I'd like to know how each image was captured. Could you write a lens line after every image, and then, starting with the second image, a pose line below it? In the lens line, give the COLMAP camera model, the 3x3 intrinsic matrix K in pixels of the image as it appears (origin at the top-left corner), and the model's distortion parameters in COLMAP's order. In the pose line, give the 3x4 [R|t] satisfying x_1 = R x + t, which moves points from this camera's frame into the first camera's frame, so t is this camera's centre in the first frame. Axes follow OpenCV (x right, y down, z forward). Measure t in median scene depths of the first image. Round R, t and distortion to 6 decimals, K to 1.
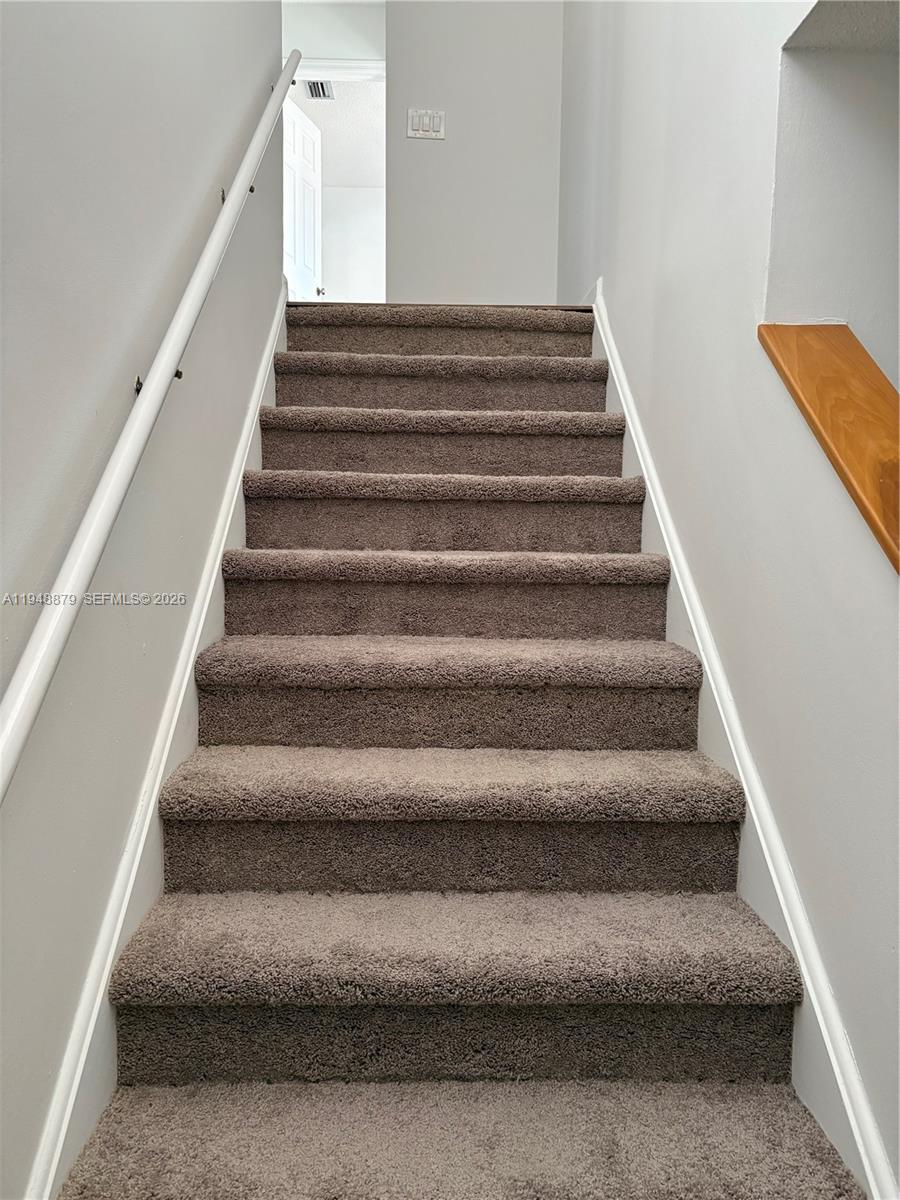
lens RADIAL K [[905.6, 0, 450.0], [0, 905.6, 600.0], [0, 0, 1]] dist [0.075832, -0.122986]
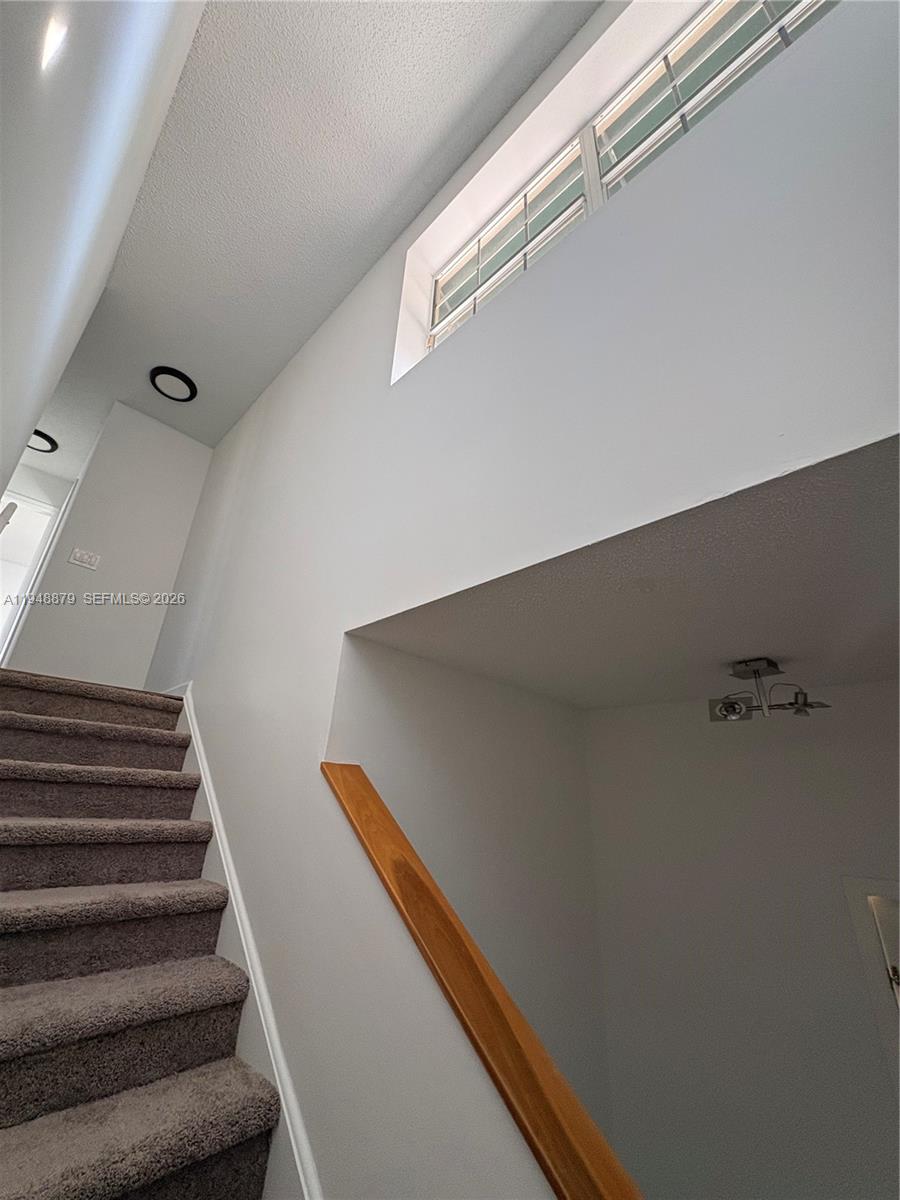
lens RADIAL K [[477.4, 0, 450.0], [0, 477.4, 600.0], [0, 0, 1]] dist [-0.001195, 0.000465]
pose [[0.716941, 0.291607, 0.633215, -0.139075], [0.025628, 0.896673, -0.441951, -0.112770], [-0.696663, 0.333080, 0.635388, 0.055798]]
